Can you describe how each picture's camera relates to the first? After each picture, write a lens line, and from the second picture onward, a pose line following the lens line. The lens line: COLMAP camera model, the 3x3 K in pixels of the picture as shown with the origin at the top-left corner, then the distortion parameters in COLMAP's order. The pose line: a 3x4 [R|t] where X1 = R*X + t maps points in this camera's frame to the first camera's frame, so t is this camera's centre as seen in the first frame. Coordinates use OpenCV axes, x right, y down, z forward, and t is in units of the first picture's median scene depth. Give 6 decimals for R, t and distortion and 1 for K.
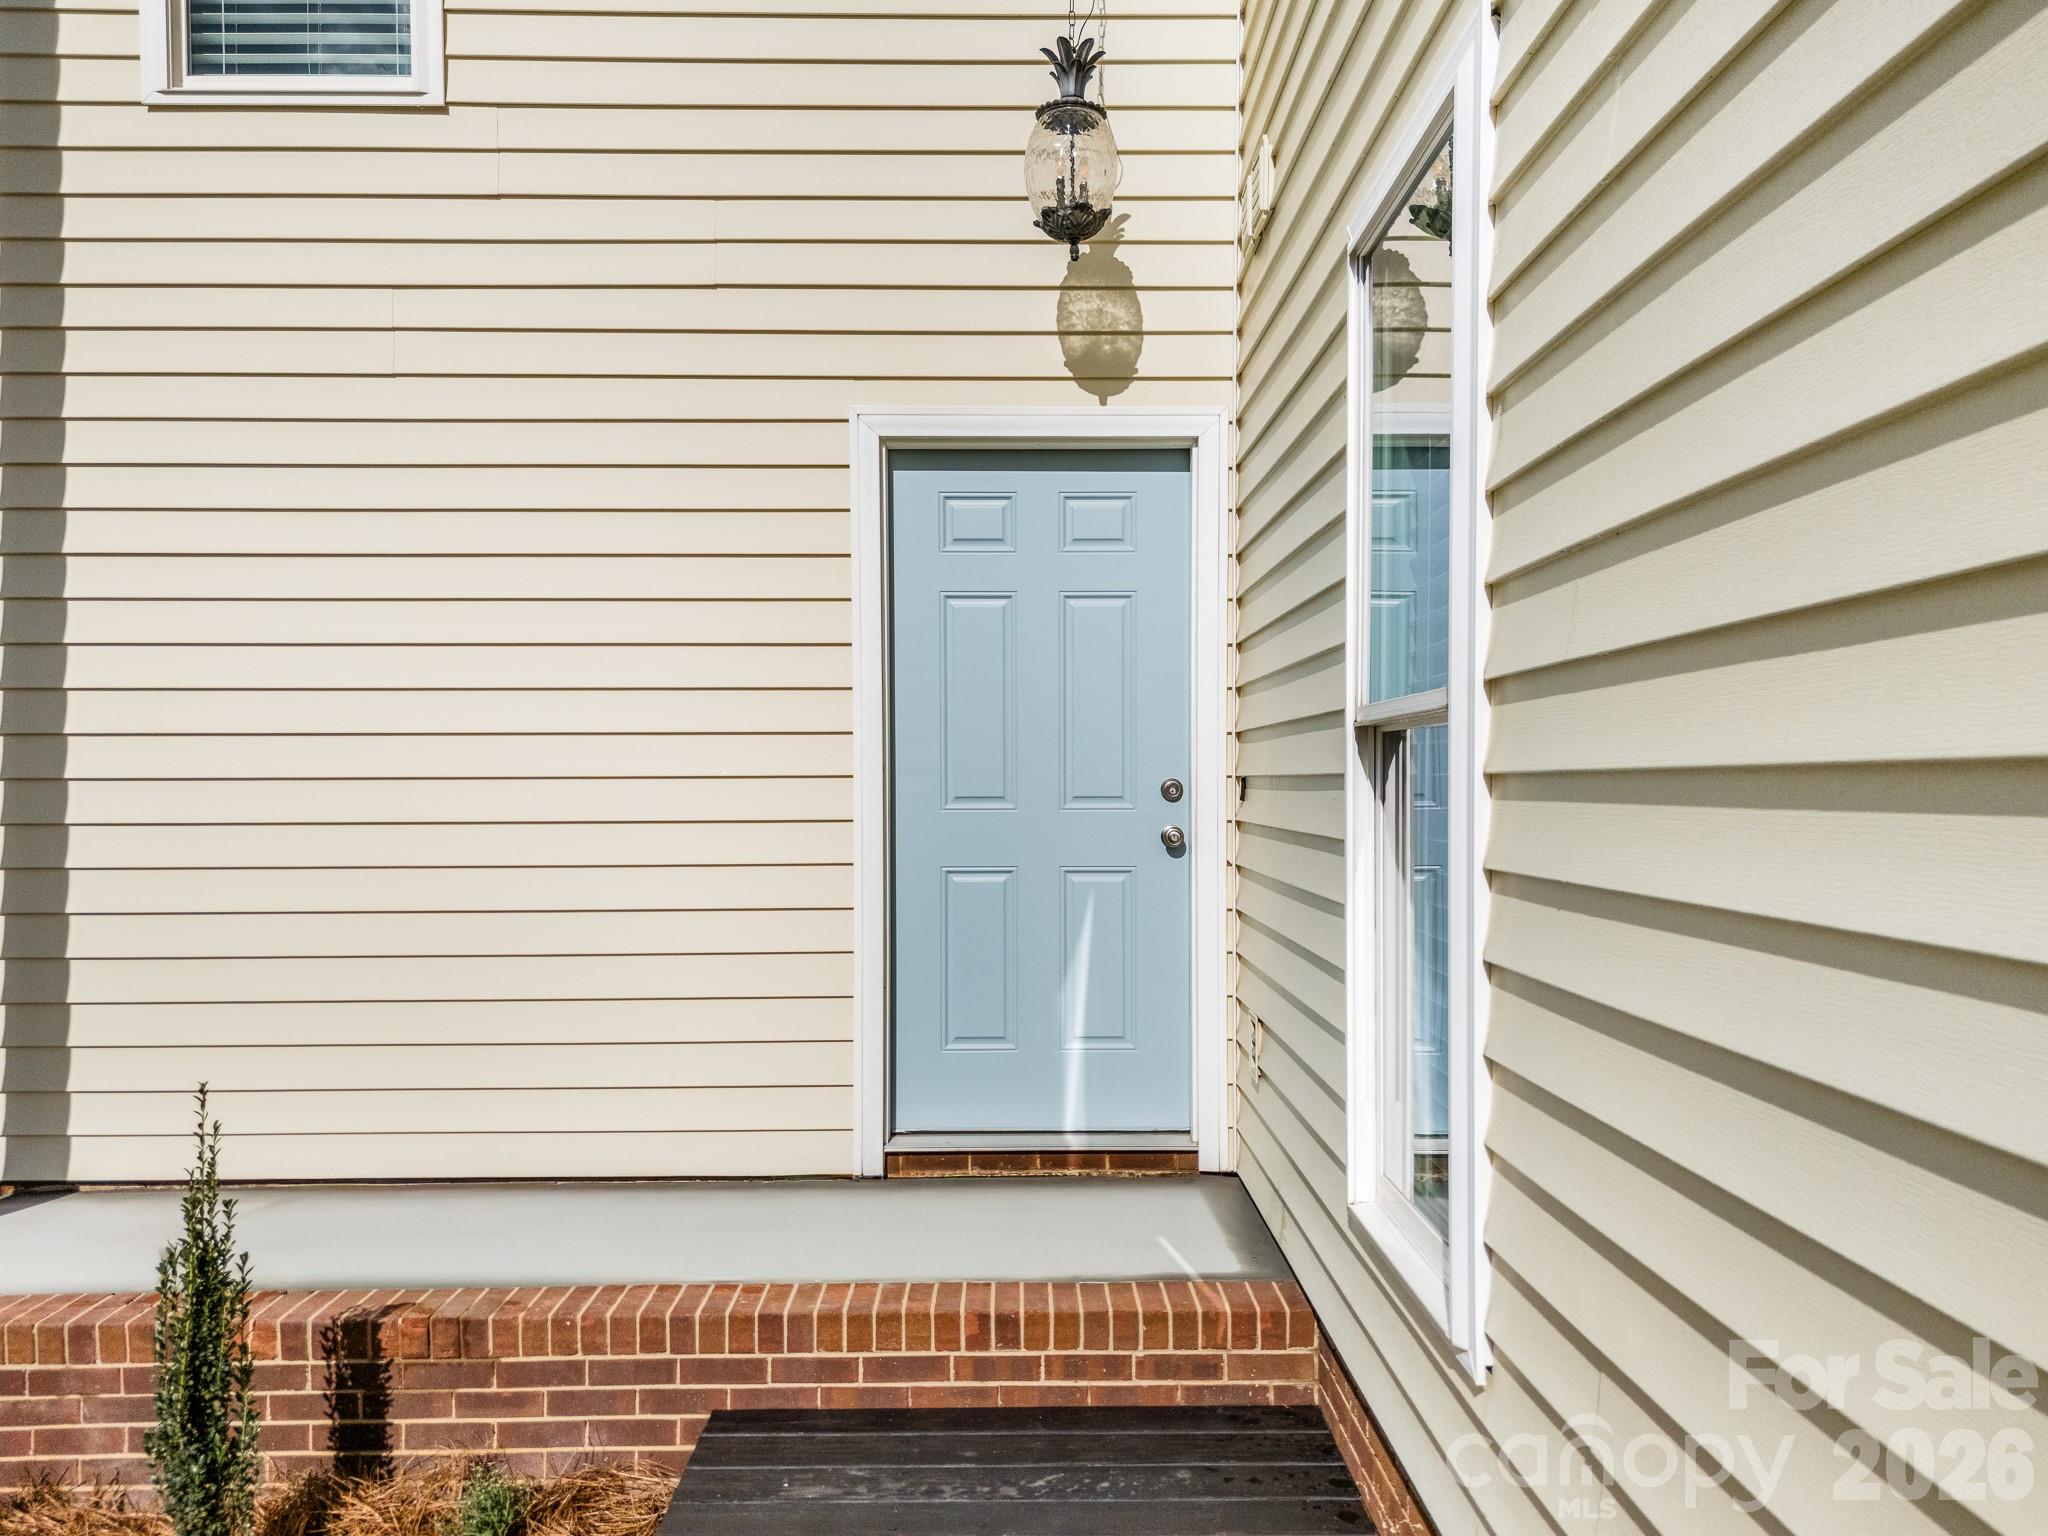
lens RADIAL K [[1432.1, 0, 1021.9], [0, 1432.1, 851.9], [0, 0, 1]] dist [0.007419, 0.000979]
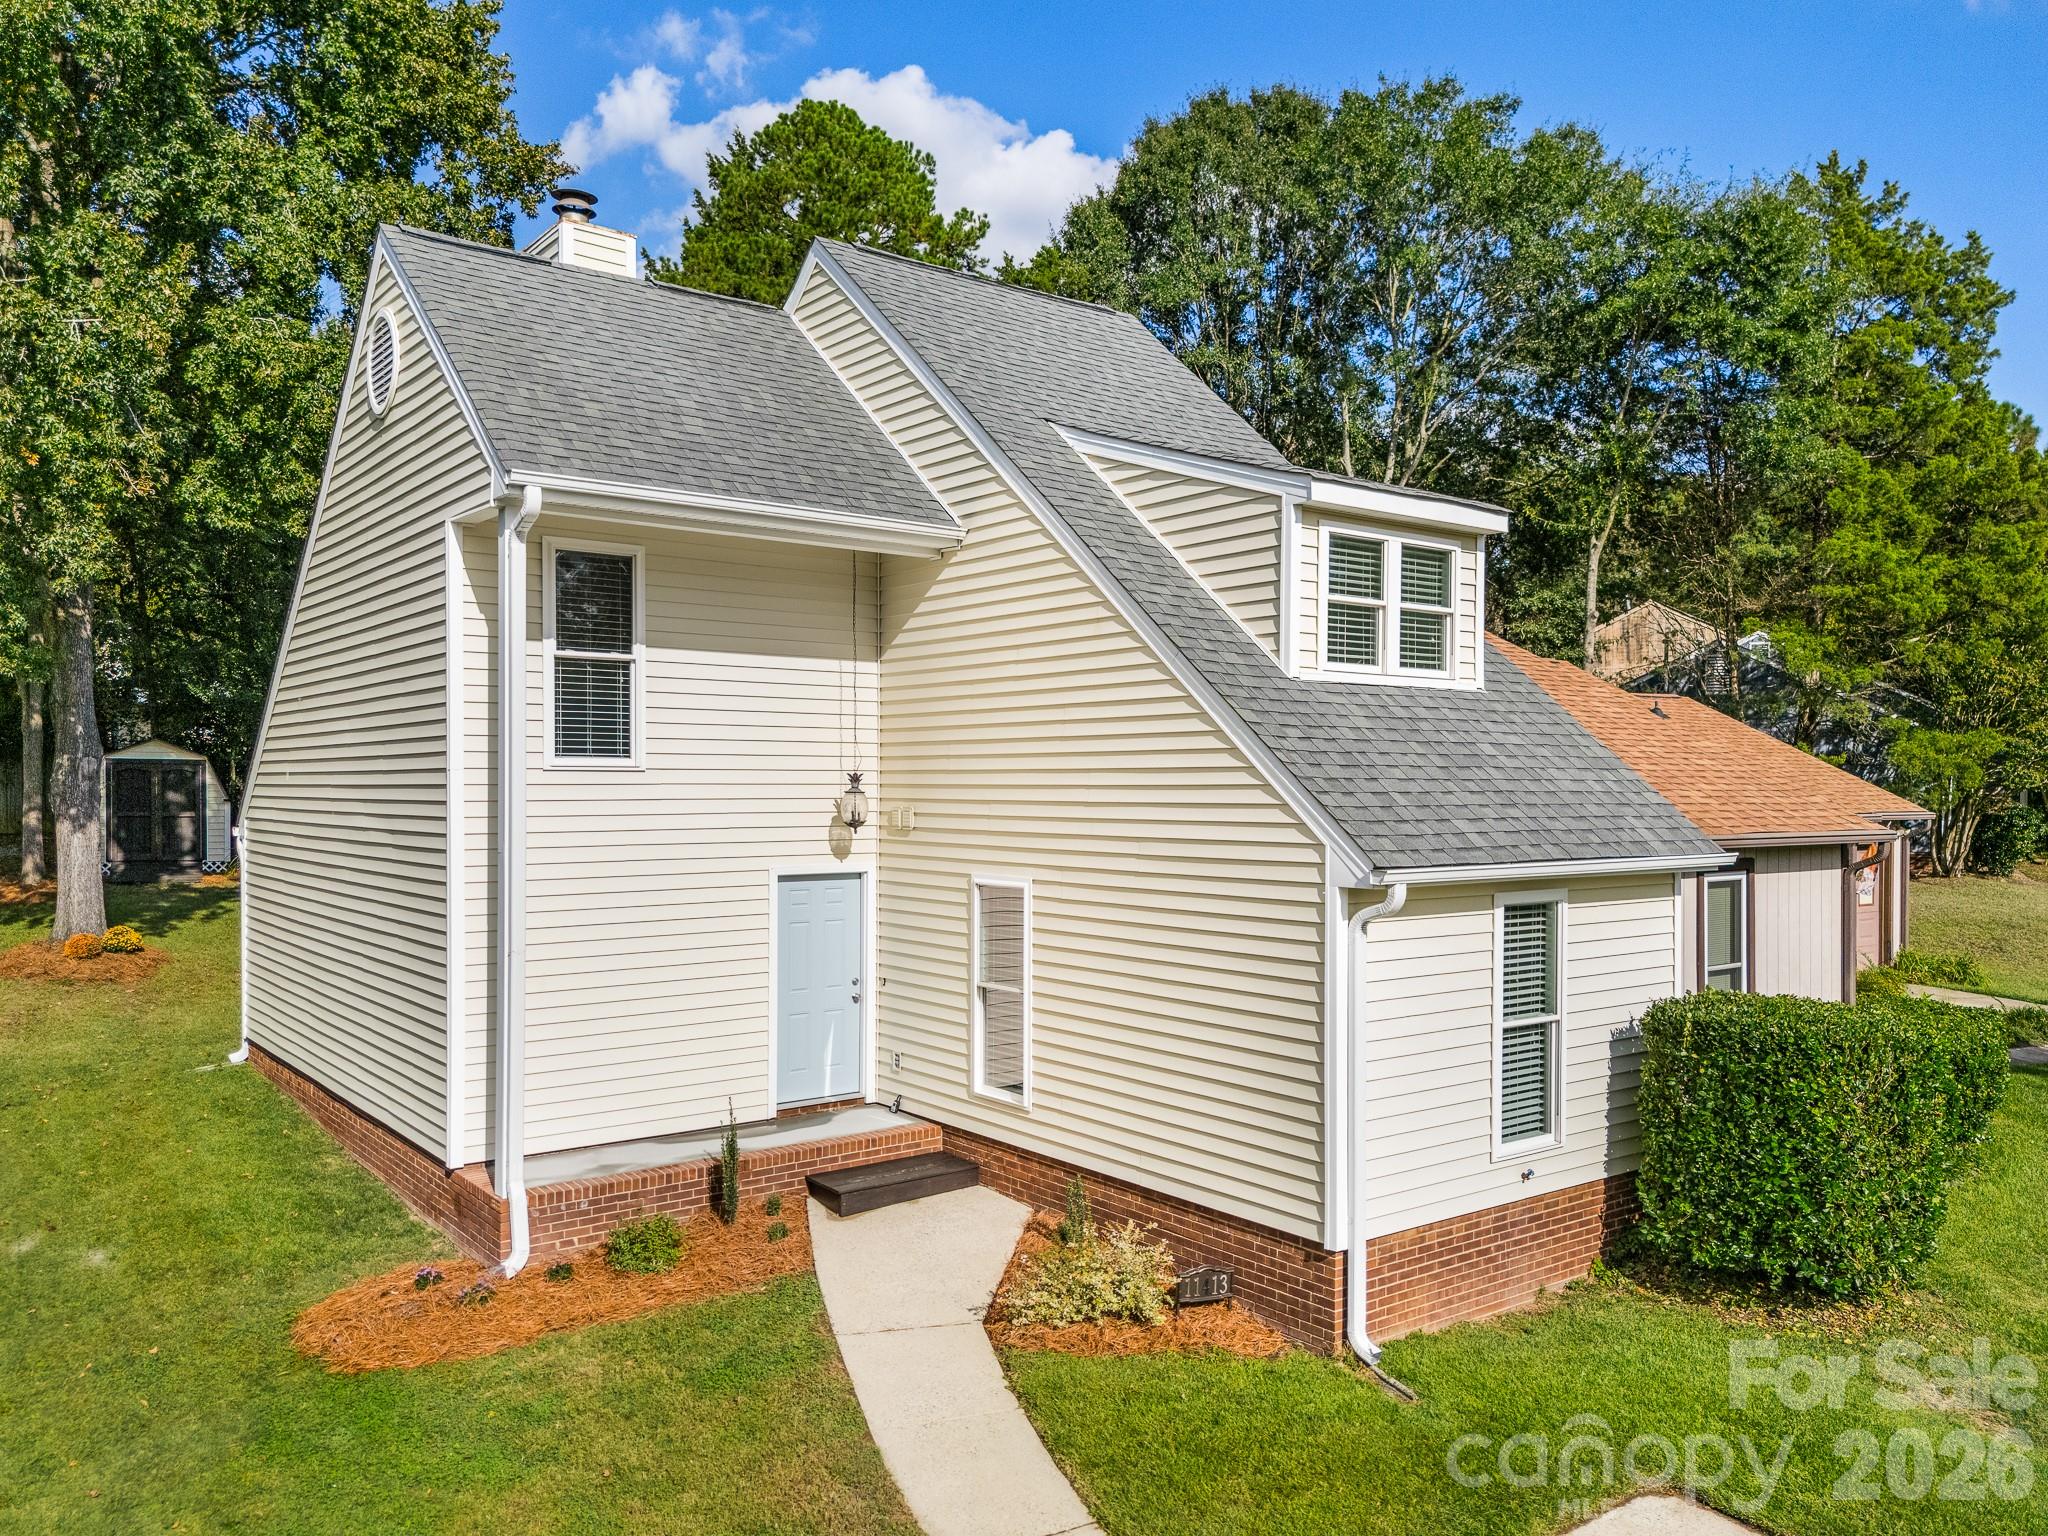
lens RADIAL K [[1542.4, 0, 1024.0], [0, 1542.4, 768.0], [0, 0, 1]] dist [0.005289, 0.000346]
pose [[0.803443, 0.008742, 0.595318, -1.837468], [0.014553, 0.999305, -0.034315, -0.443615], [-0.595204, 0.036234, 0.802757, -2.205886]]
